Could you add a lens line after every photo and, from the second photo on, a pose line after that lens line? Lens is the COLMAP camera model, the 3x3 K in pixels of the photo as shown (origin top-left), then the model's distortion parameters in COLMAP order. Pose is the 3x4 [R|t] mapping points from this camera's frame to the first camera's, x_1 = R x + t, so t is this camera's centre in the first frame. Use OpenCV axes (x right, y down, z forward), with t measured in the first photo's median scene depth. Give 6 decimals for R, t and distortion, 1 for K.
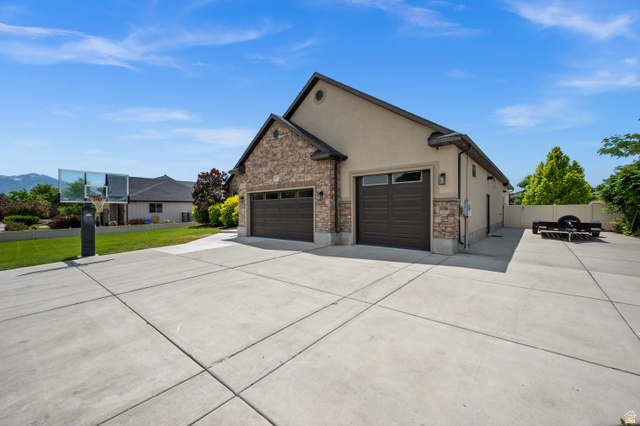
lens RADIAL K [[255.0, 0, 321.3], [0, 255.0, 214.3], [0, 0, 1]] dist [-0.002357, -0.000340]
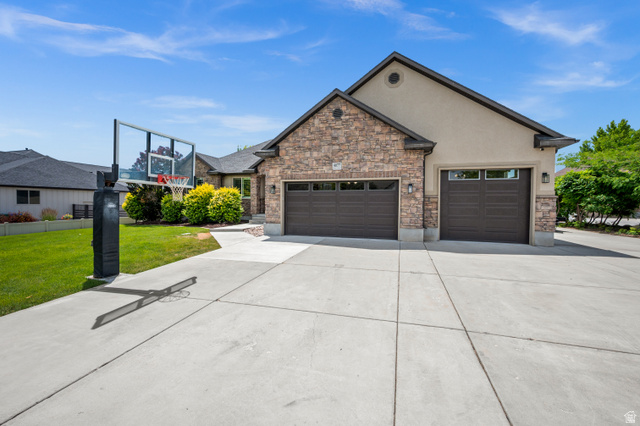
lens RADIAL K [[262.1, 0, 323.3], [0, 262.1, 212.0], [0, 0, 1]] dist [-0.000695, -0.000312]
pose [[0.924061, 0.005758, 0.382201, -0.578297], [-0.009050, 0.999936, 0.006816, 0.007195], [-0.382137, -0.009757, 0.924054, 0.220283]]
